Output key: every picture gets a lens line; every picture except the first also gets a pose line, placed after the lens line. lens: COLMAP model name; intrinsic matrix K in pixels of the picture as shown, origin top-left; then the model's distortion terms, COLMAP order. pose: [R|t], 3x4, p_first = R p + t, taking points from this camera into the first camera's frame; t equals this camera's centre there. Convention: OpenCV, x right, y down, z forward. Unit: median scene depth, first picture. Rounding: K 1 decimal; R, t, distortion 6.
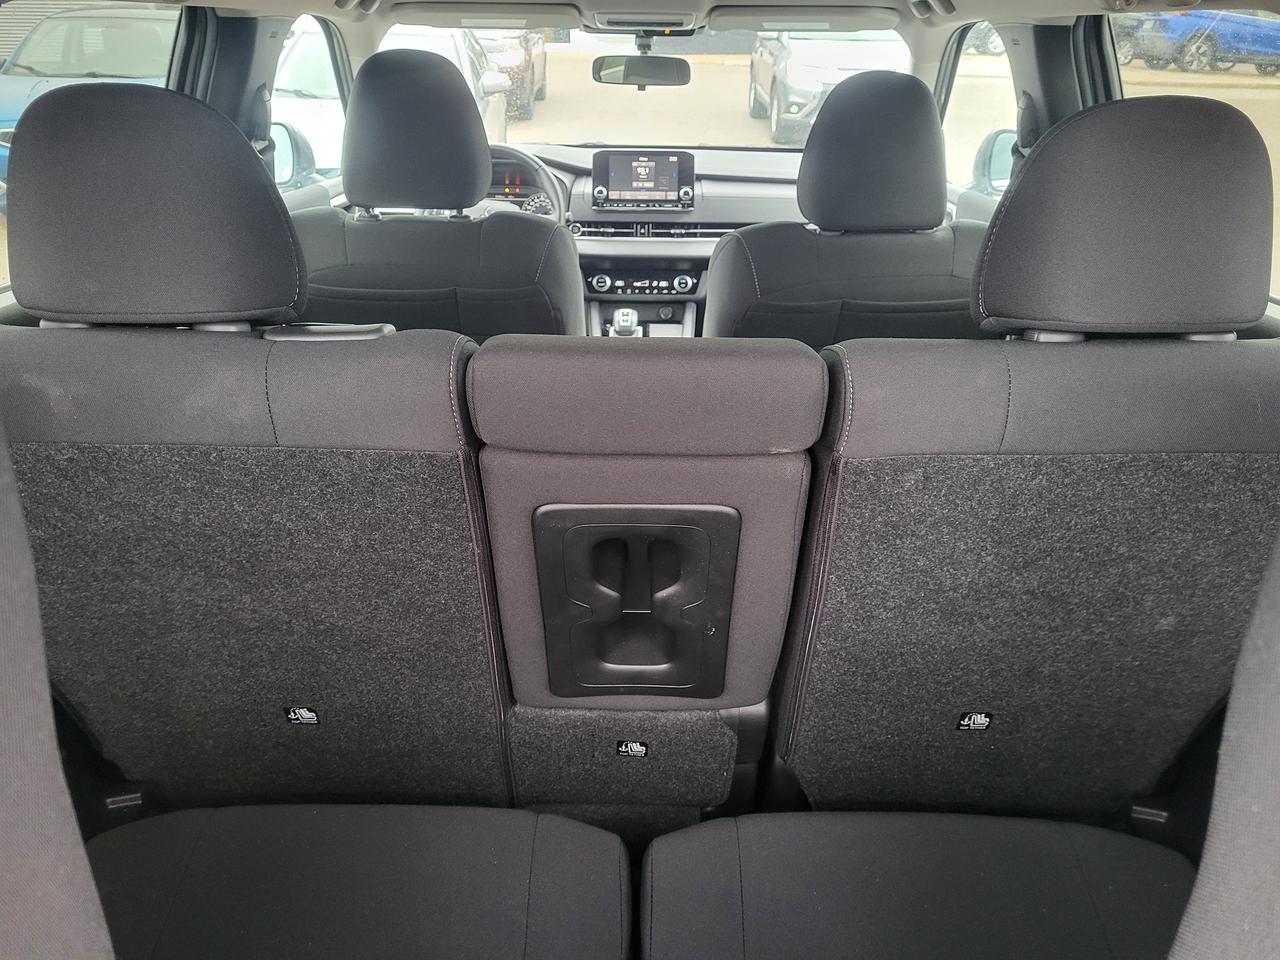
lens RADIAL K [[1060.4, 0, 643.0], [0, 1060.4, 489.5], [0, 0, 1]] dist [0.003410, -0.020199]
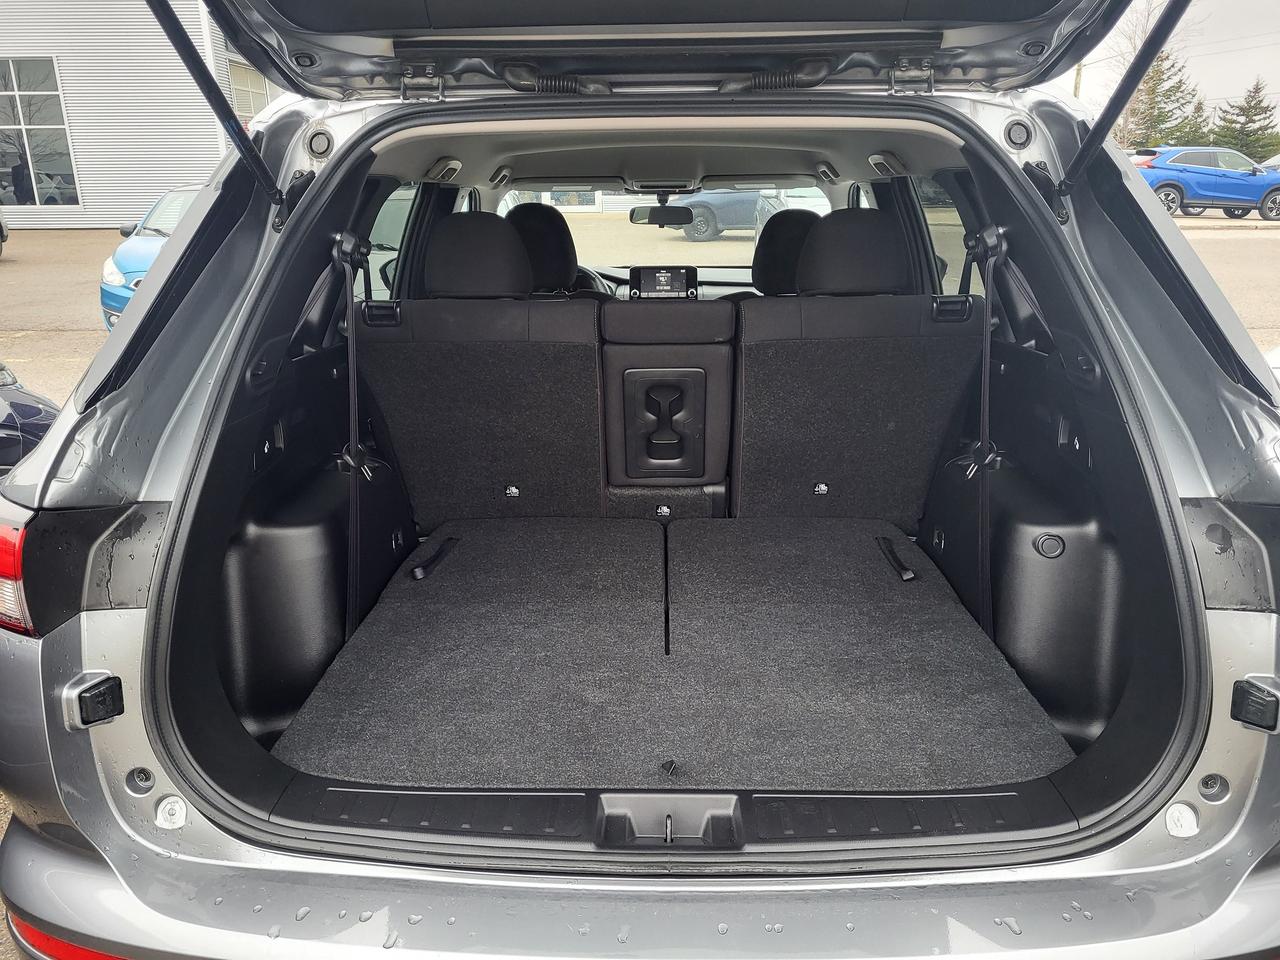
lens RADIAL K [[1060.4, 0, 637.3], [0, 1060.4, 473.1], [0, 0, 1]] dist [0.003410, -0.020199]
pose [[0.999601, -0.014318, -0.024331, -0.003973], [0.010530, 0.988746, -0.149232, 0.198708], [0.026194, 0.148917, 0.988503, -0.455457]]
